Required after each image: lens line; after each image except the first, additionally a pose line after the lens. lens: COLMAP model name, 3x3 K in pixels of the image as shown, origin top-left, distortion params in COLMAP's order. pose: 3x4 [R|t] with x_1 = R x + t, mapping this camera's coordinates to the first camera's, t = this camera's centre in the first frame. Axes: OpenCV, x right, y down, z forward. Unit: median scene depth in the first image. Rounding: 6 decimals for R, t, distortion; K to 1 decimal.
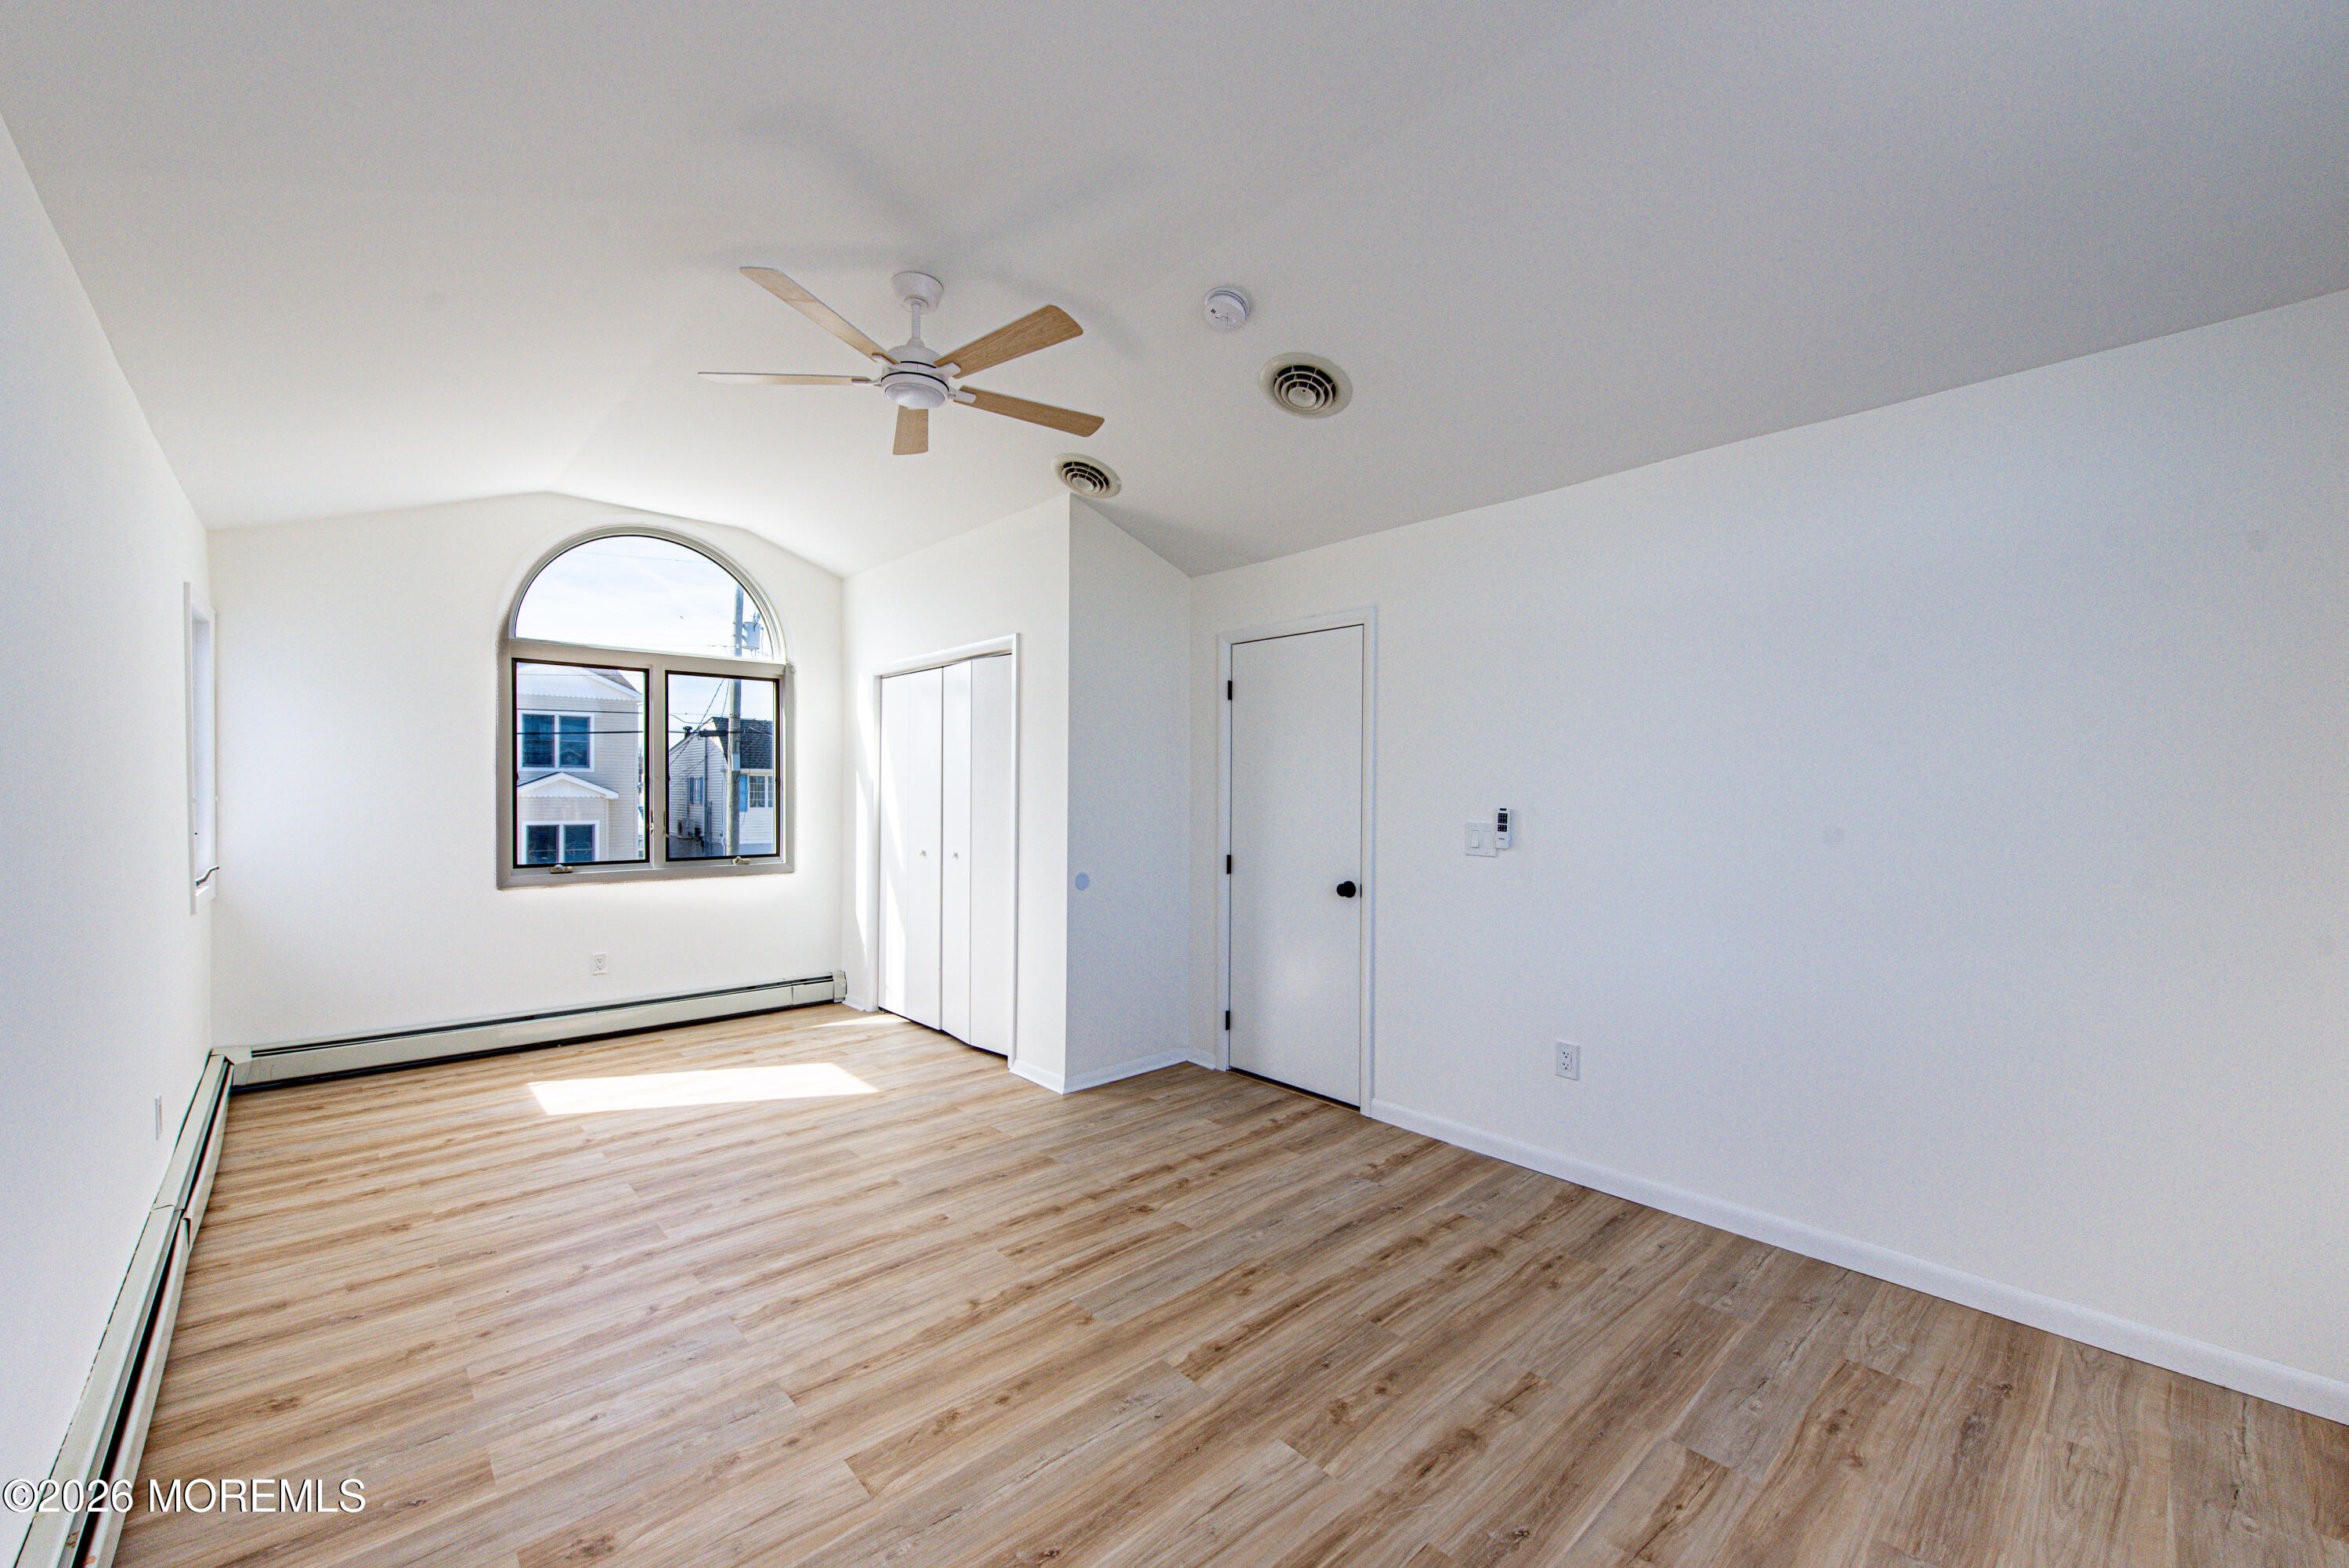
lens RADIAL K [[908.7, 0, 1171.5], [0, 908.7, 792.9], [0, 0, 1]] dist [0.018933, -0.008272]
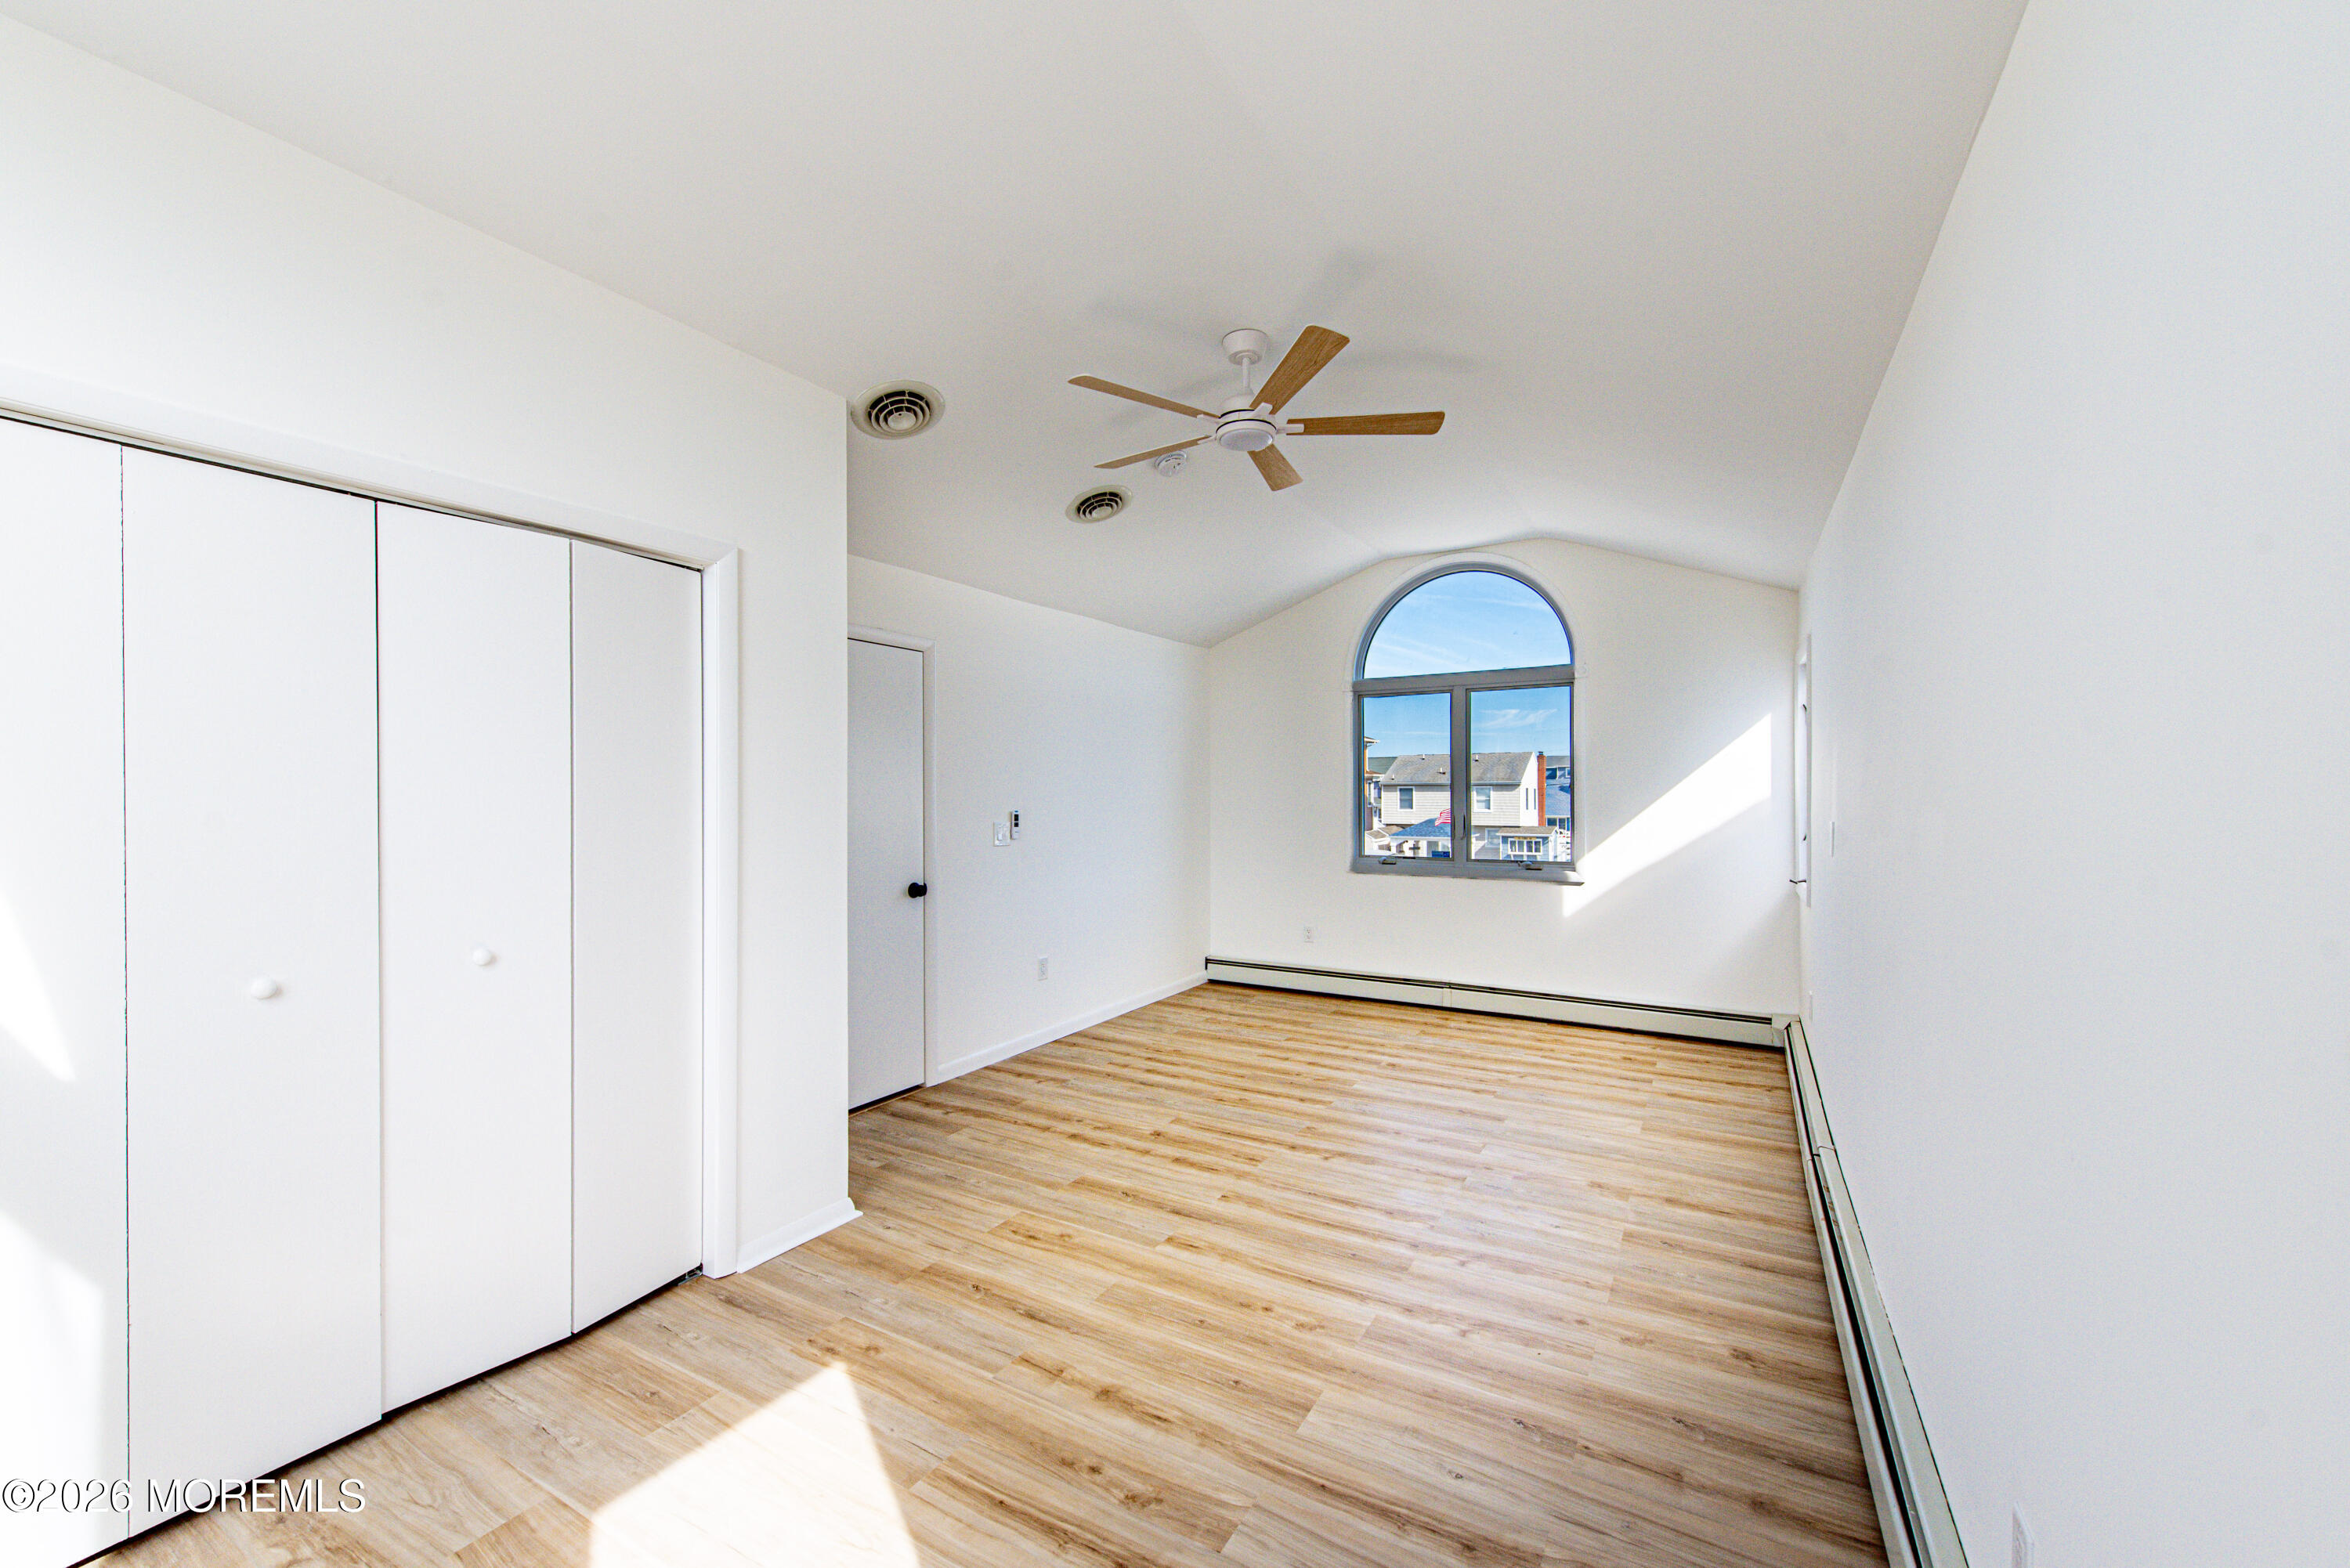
lens RADIAL K [[909.0, 0, 1172.0], [0, 909.0, 792.9], [0, 0, 1]] dist [0.018933, -0.008272]
pose [[-0.275515, -0.002445, 0.961294, -1.414842], [0.006182, 0.999972, 0.004315, -0.019119], [-0.961277, 0.007132, -0.275492, 1.510163]]
